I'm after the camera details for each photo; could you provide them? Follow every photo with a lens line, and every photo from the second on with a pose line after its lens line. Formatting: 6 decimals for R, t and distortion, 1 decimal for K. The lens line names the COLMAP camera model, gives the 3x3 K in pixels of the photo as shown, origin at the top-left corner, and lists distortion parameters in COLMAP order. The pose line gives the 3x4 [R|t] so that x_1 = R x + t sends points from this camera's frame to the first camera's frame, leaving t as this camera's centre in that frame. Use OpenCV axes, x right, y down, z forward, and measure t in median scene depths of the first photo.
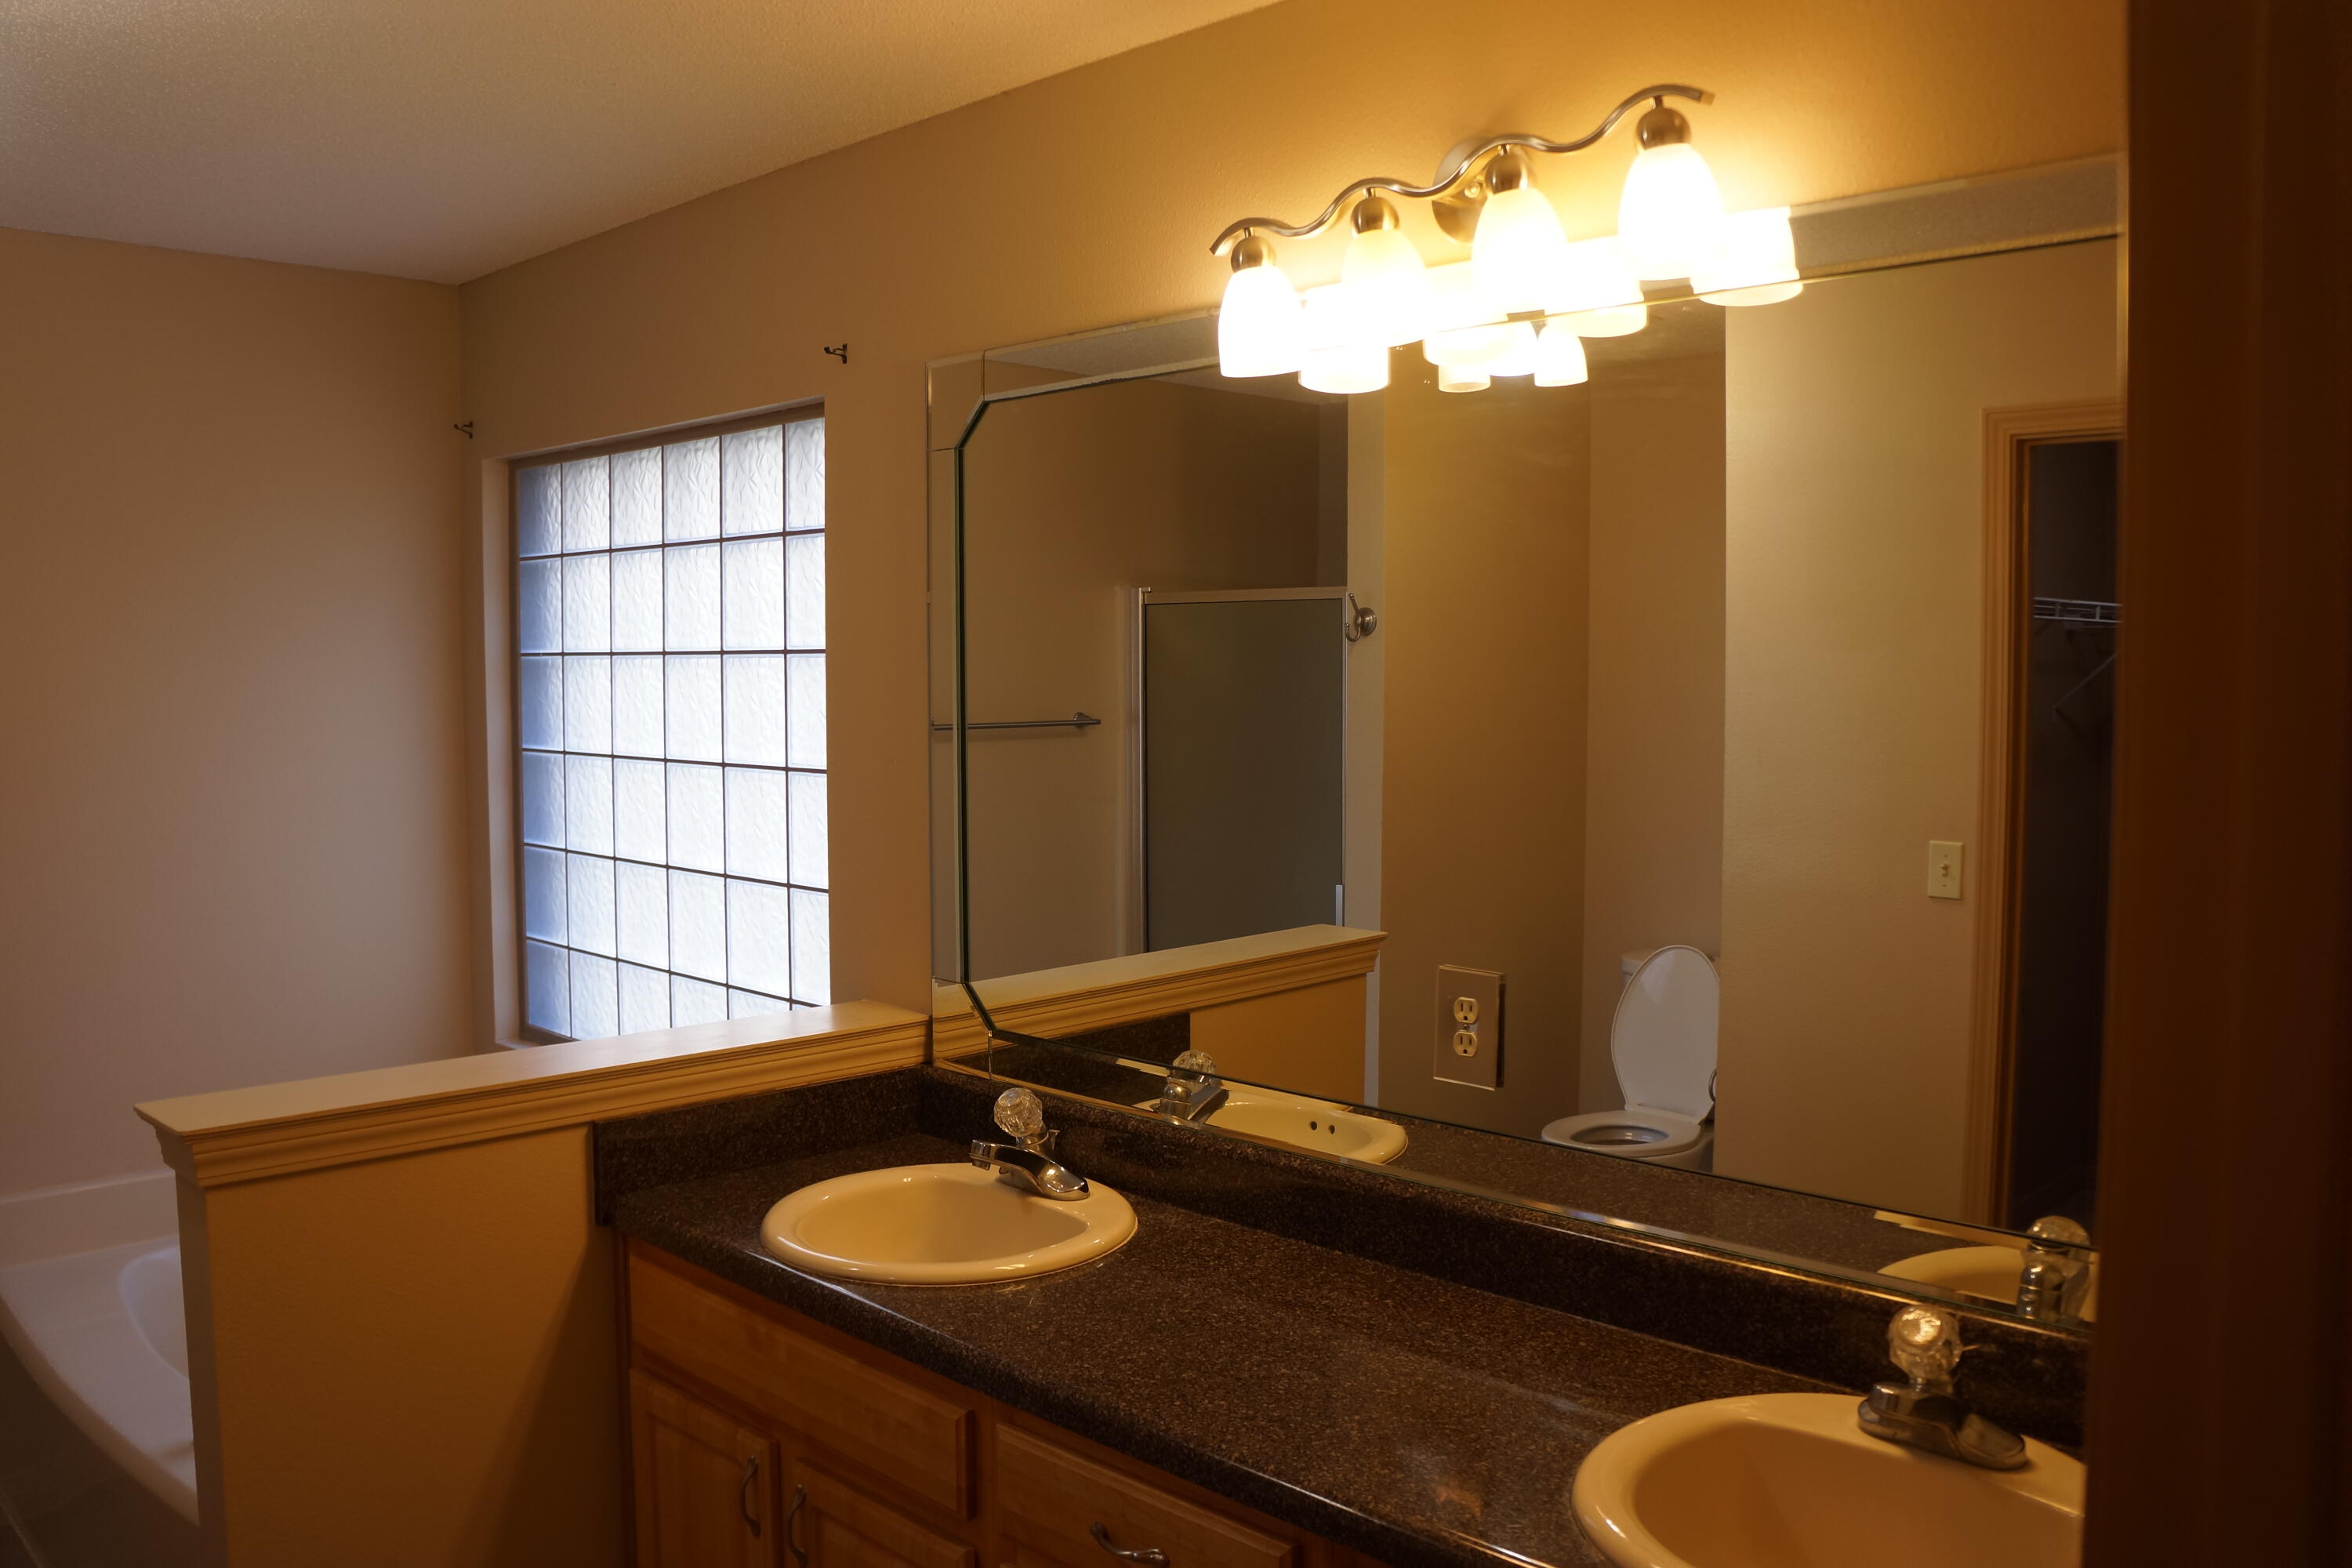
lens RADIAL K [[1850.0, 0, 1176.0], [0, 1850.0, 784.0], [0, 0, 1]] dist [-0.164789, 0.110710]
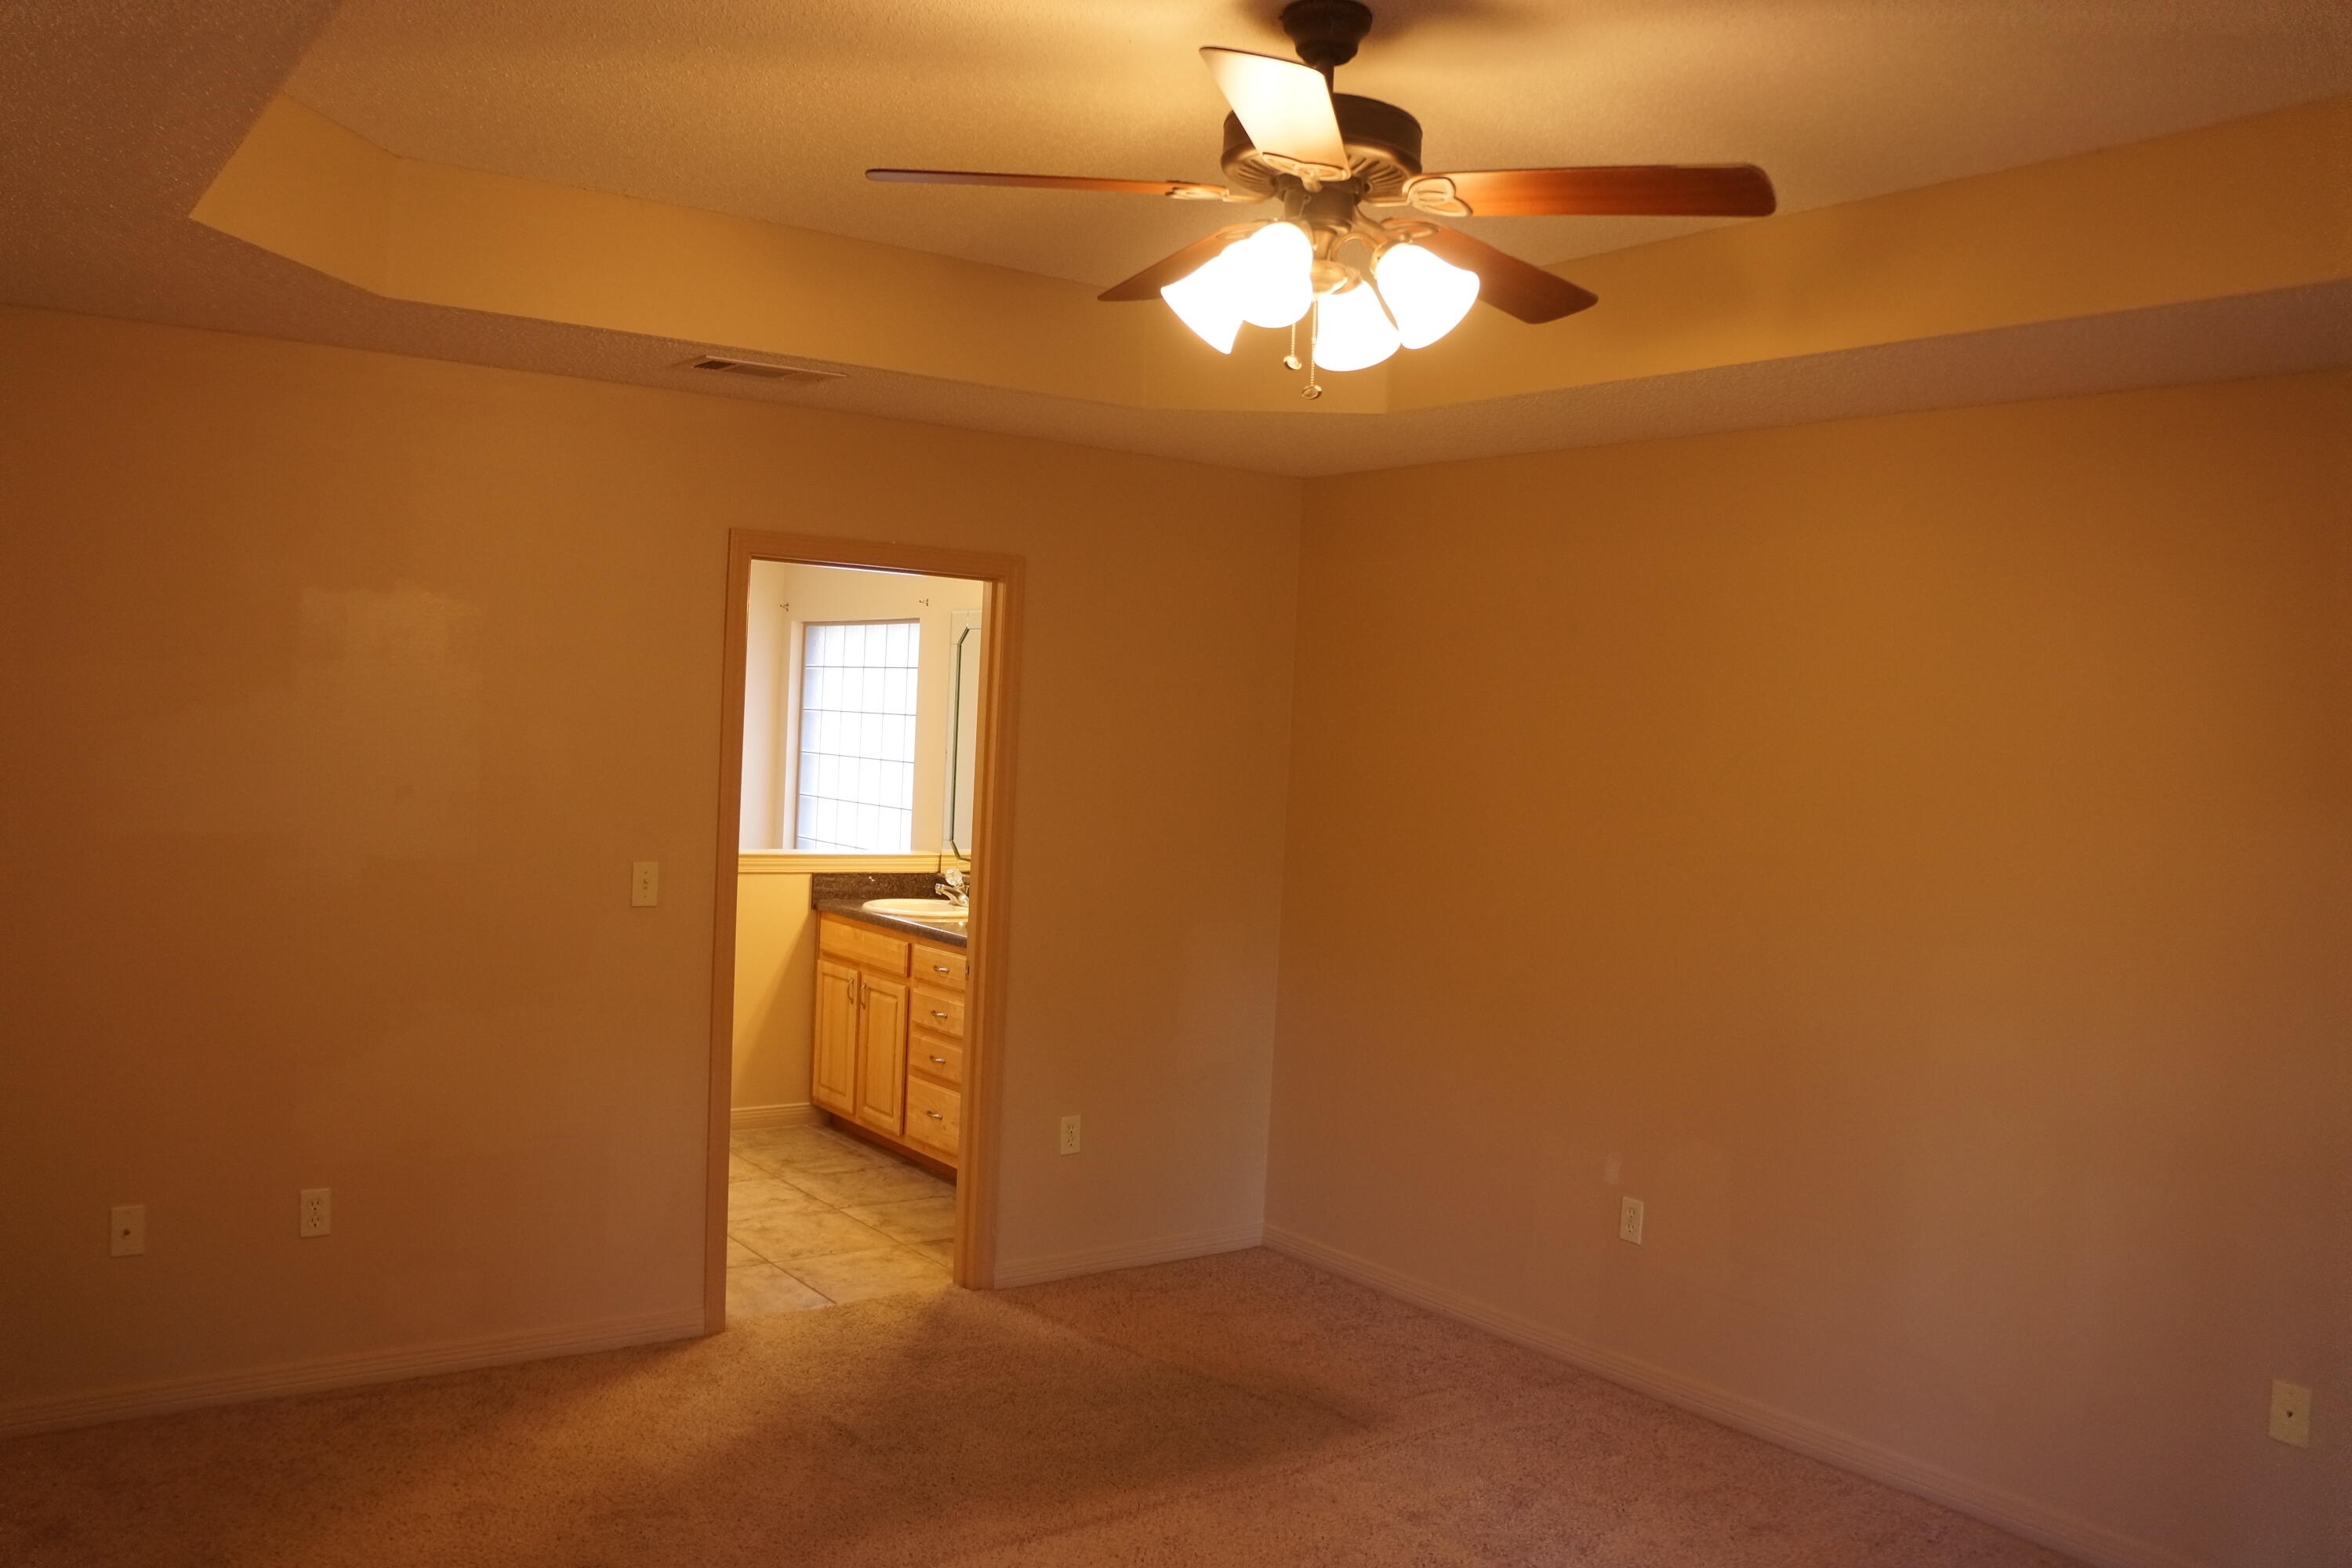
lens RADIAL K [[1850.0, 0, 1176.0], [0, 1850.0, 784.0], [0, 0, 1]] dist [-0.164789, 0.110710]
pose [[0.986691, 0.056084, -0.152626, 0.703429], [-0.060784, 0.997804, -0.026302, 0.087402], [0.150816, 0.035230, 0.987934, -1.852879]]
